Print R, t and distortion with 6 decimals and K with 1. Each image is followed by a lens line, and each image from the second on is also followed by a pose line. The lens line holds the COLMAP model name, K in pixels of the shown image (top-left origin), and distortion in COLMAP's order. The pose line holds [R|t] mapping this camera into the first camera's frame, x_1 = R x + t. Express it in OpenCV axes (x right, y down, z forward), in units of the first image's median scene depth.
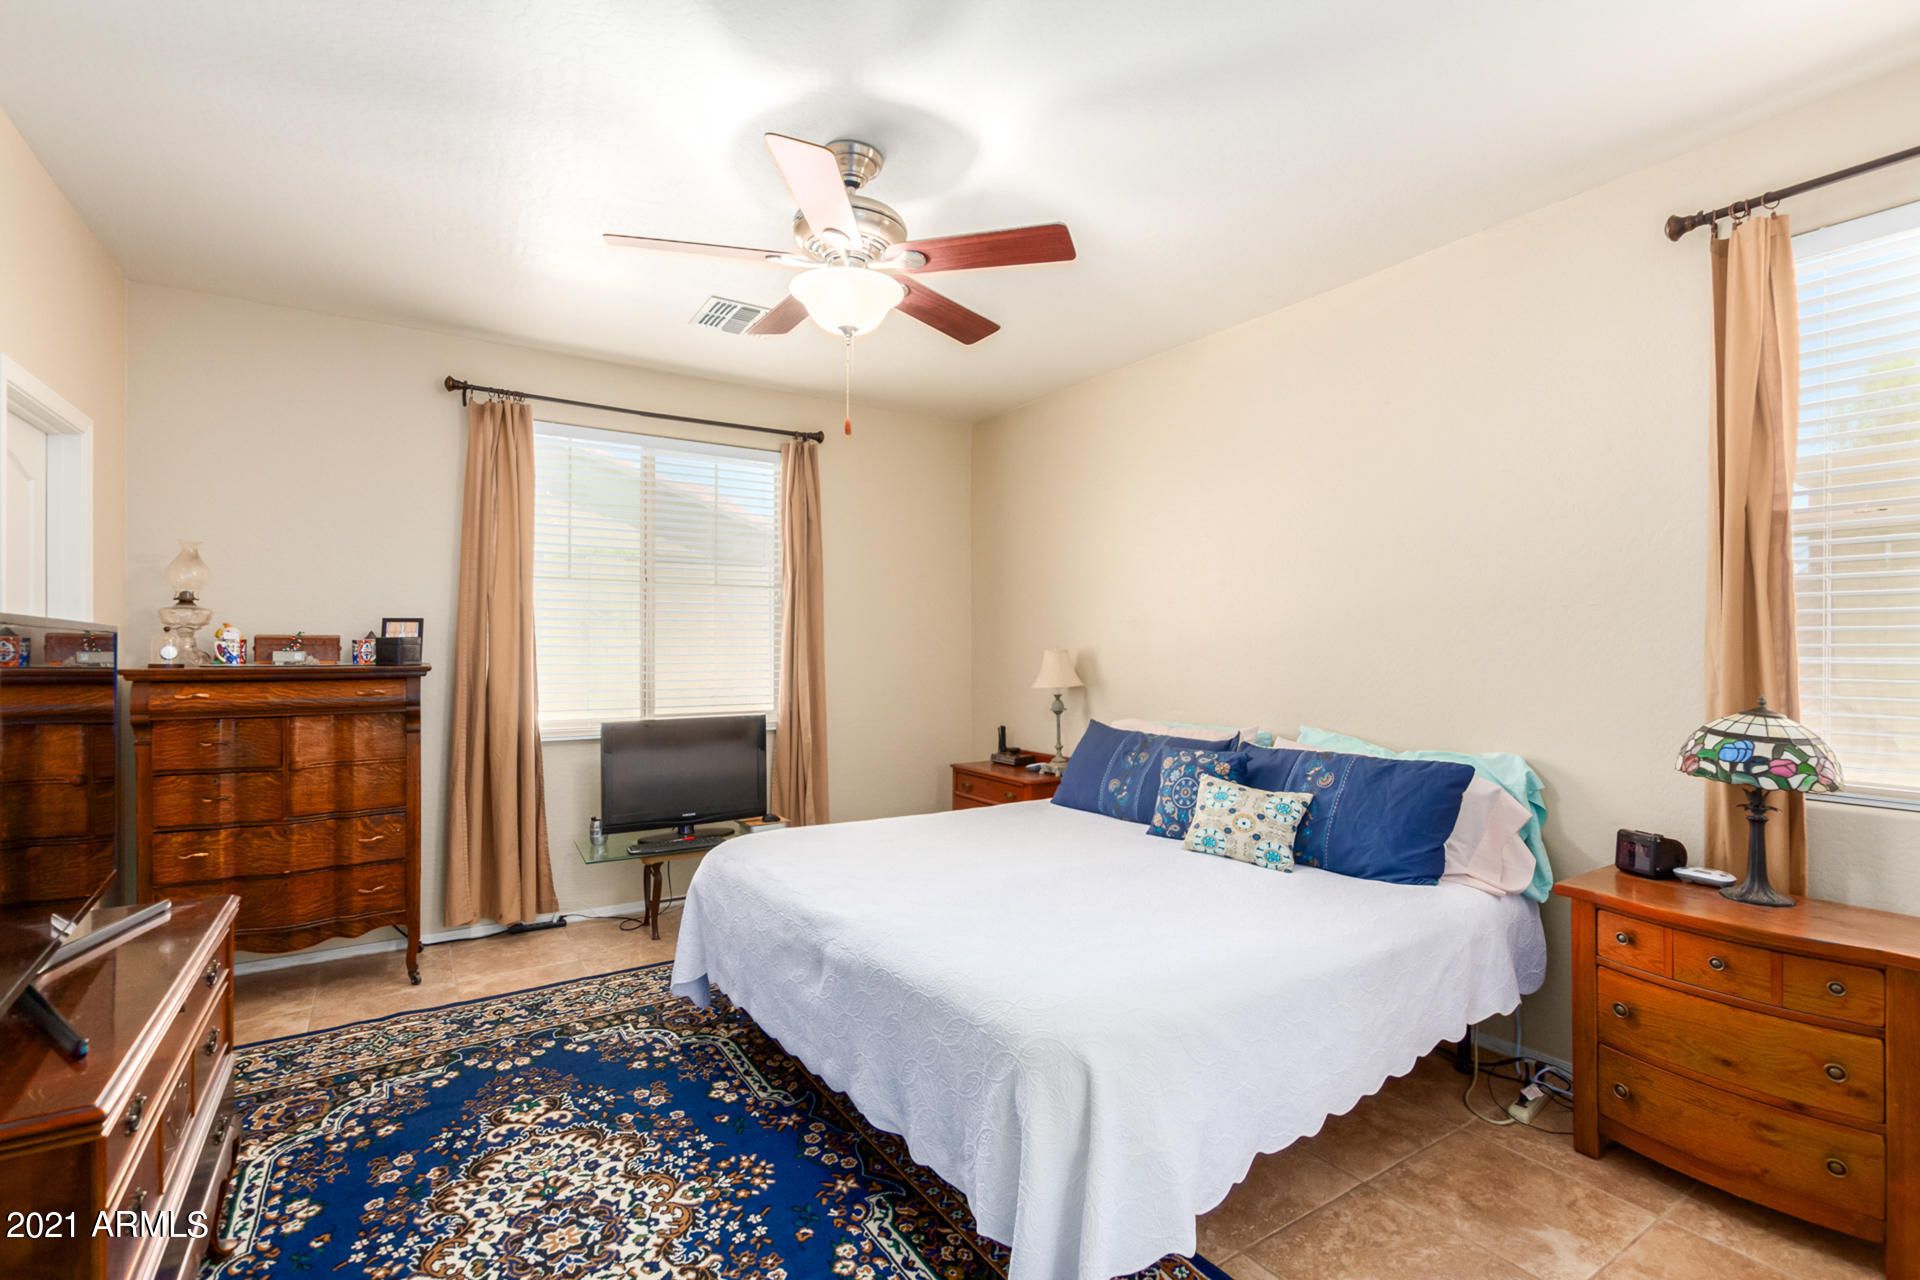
lens RADIAL K [[874.2, 0, 964.0], [0, 874.2, 647.5], [0, 0, 1]] dist [-0.001203, -0.001060]
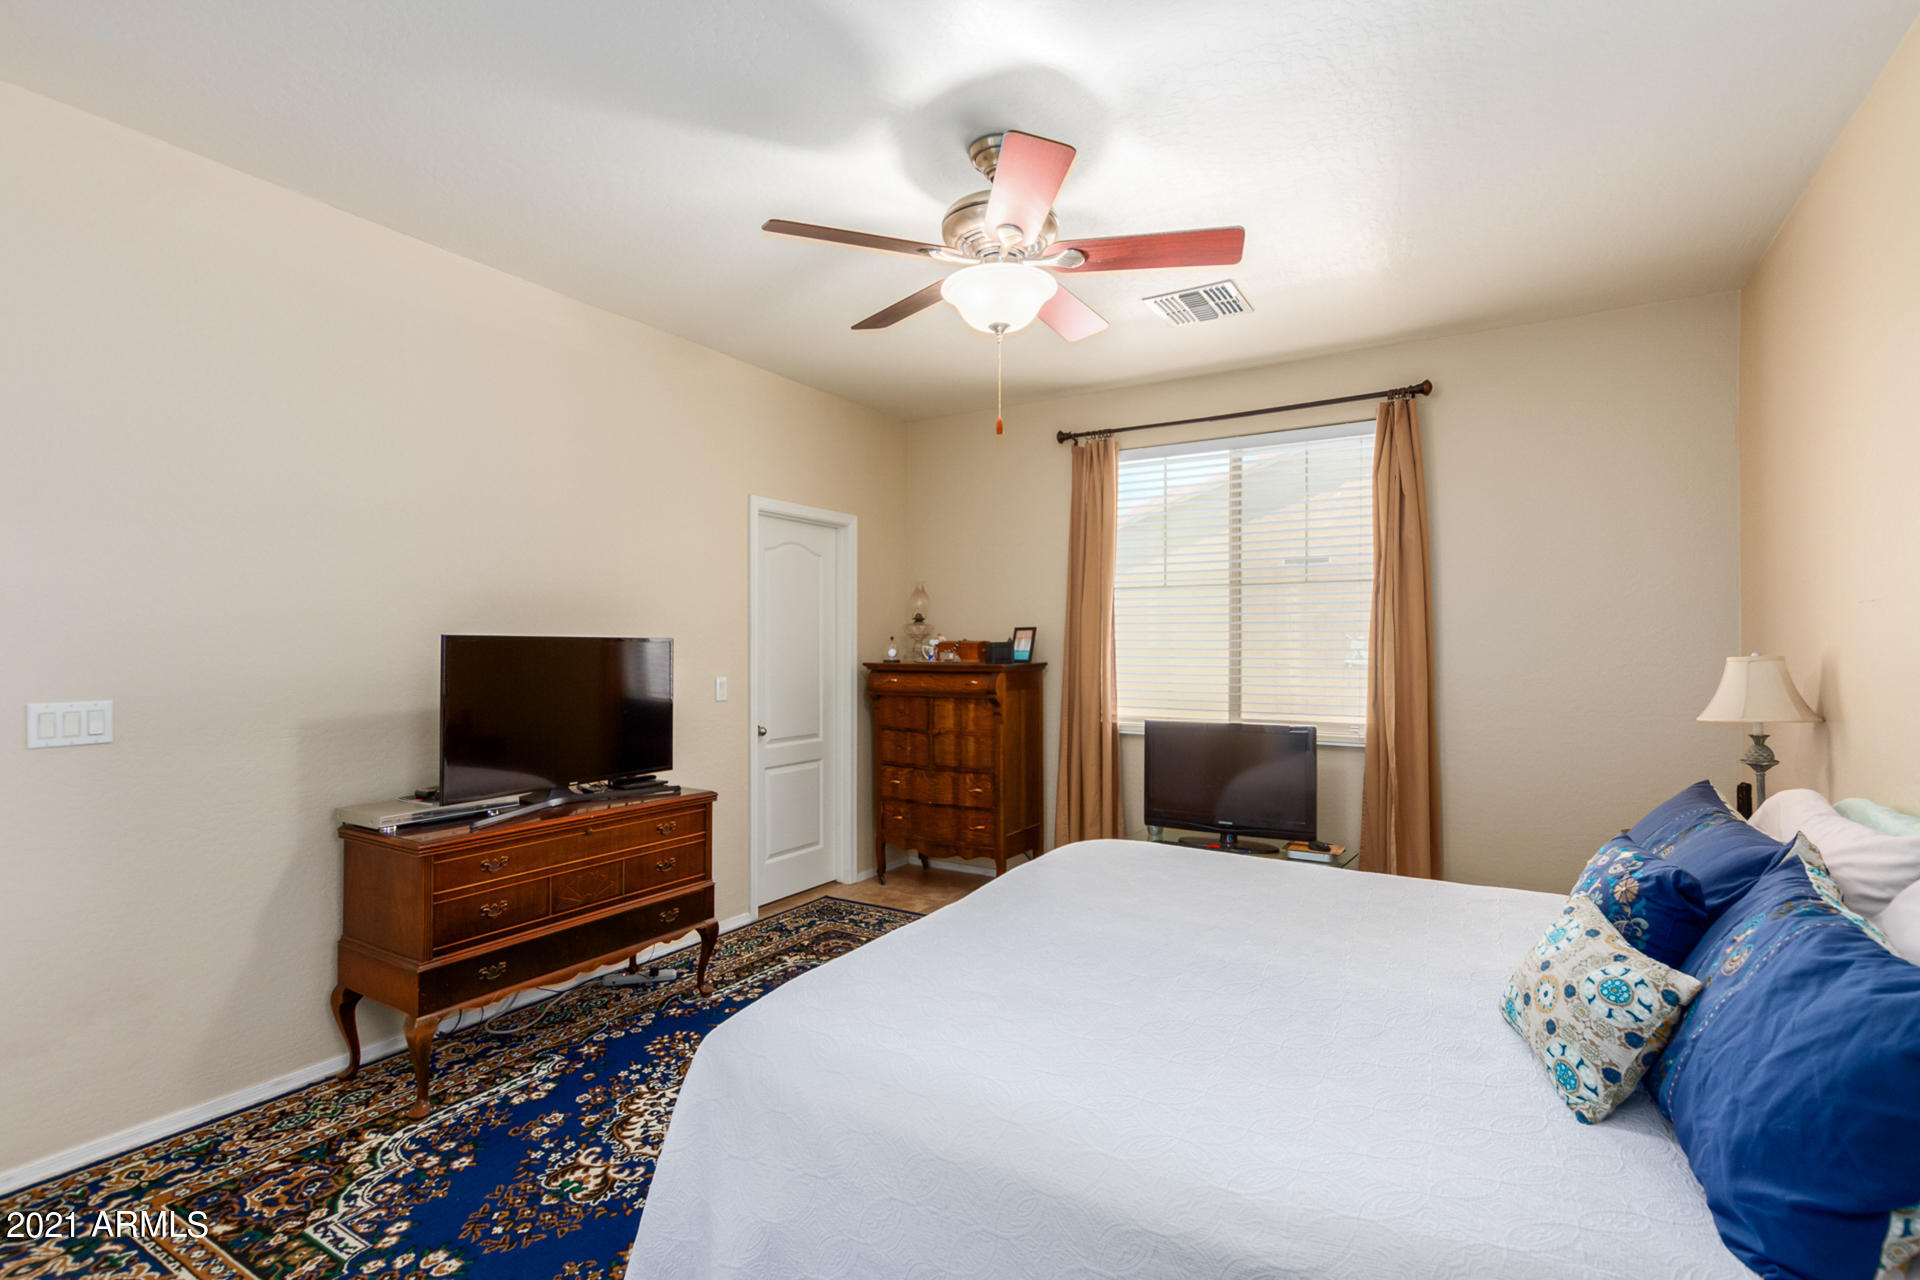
lens RADIAL K [[874.2, 0, 964.0], [0, 874.2, 647.5], [0, 0, 1]] dist [-0.001203, -0.001060]
pose [[0.427037, -0.000901, -0.904234, 0.557603], [-0.002196, 0.999996, -0.002033, -0.000942], [0.904232, 0.002854, 0.427033, 0.409996]]
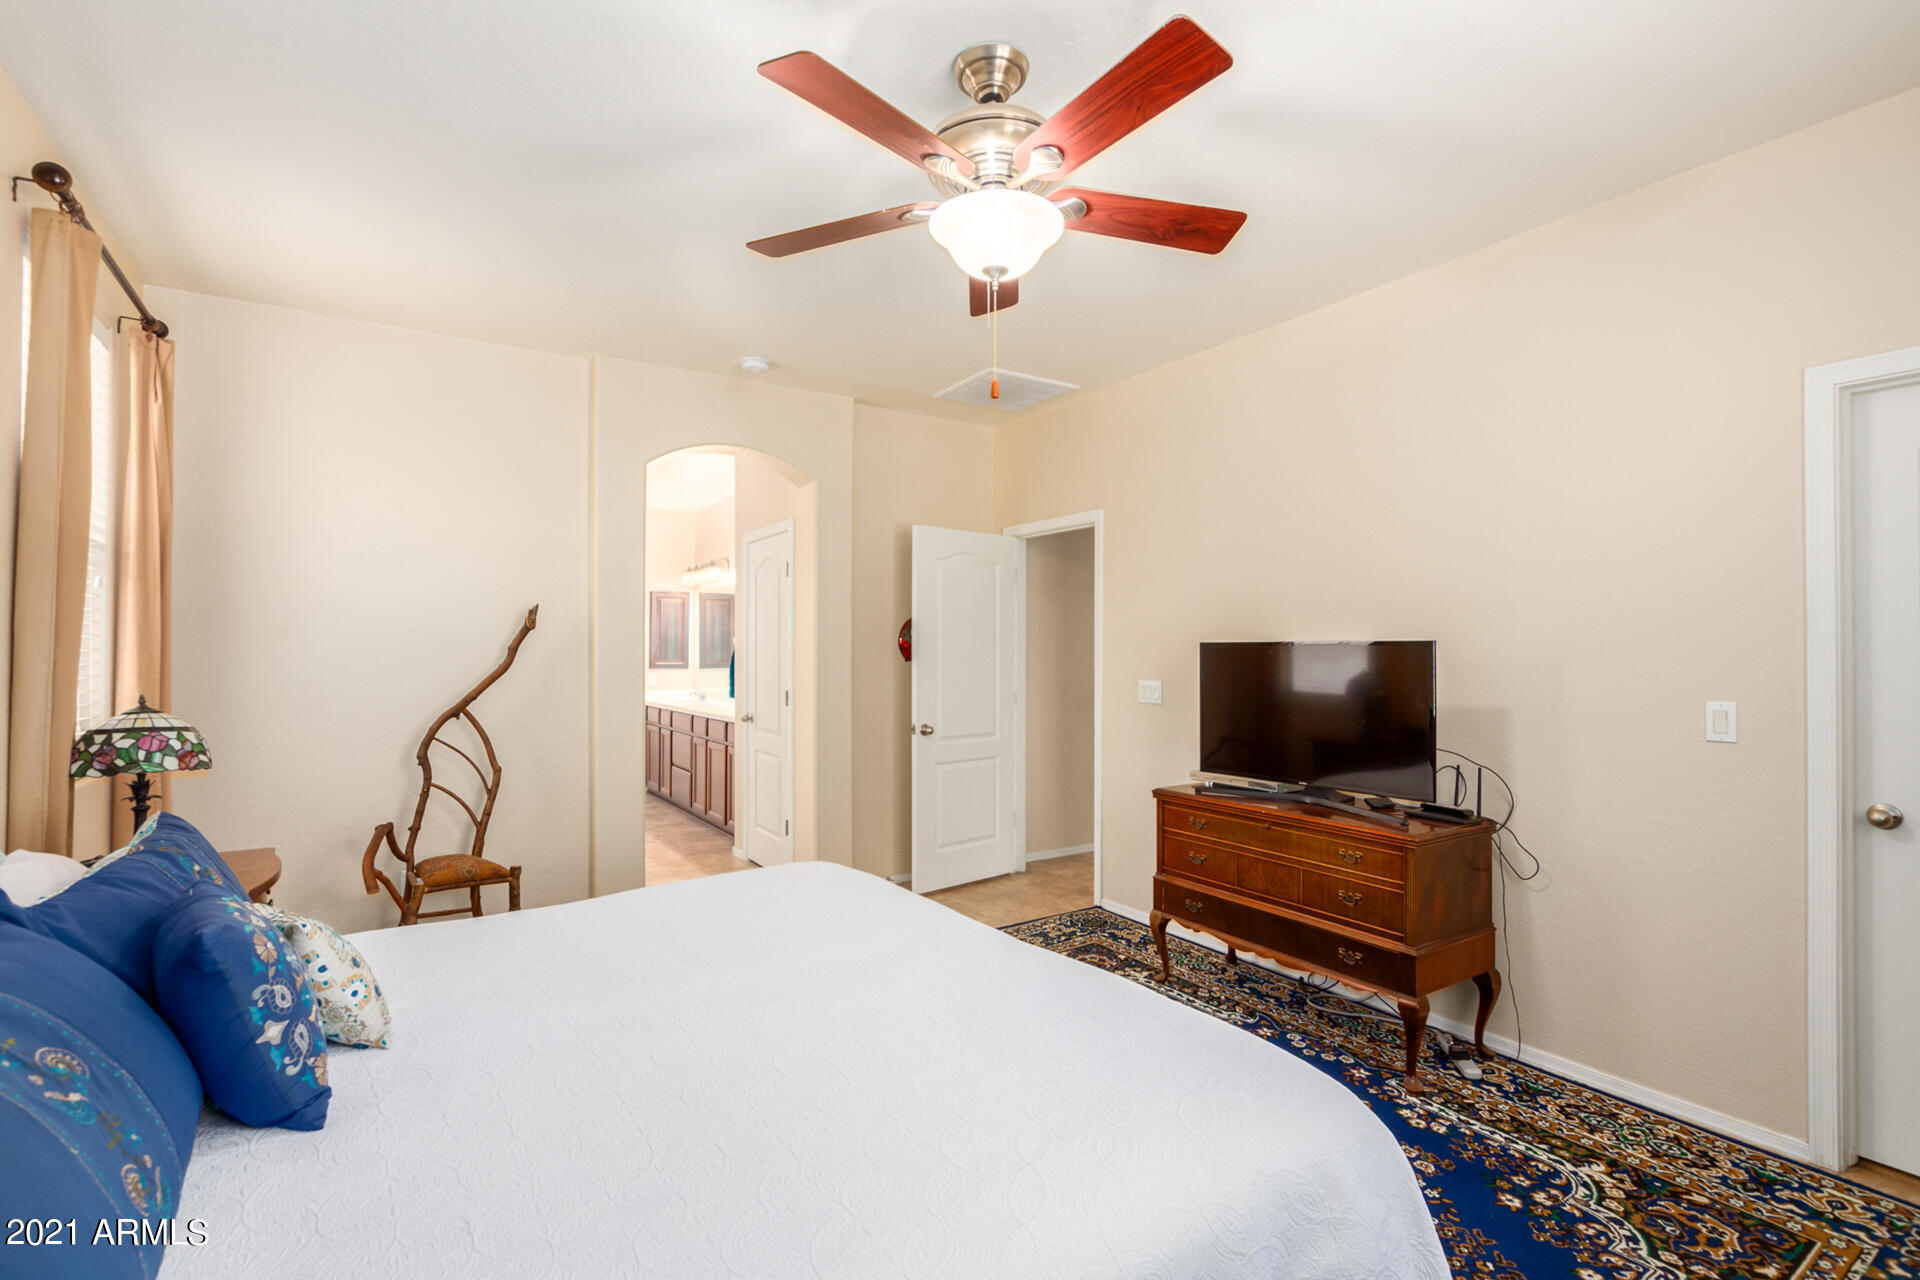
lens RADIAL K [[874.2, 0, 964.0], [0, 874.2, 647.5], [0, 0, 1]] dist [-0.001203, -0.001060]
pose [[-0.999992, -0.003863, -0.000843, -0.075662], [-0.003859, 0.999981, -0.004833, -0.000674], [0.000862, -0.004830, -0.999988, 1.375761]]
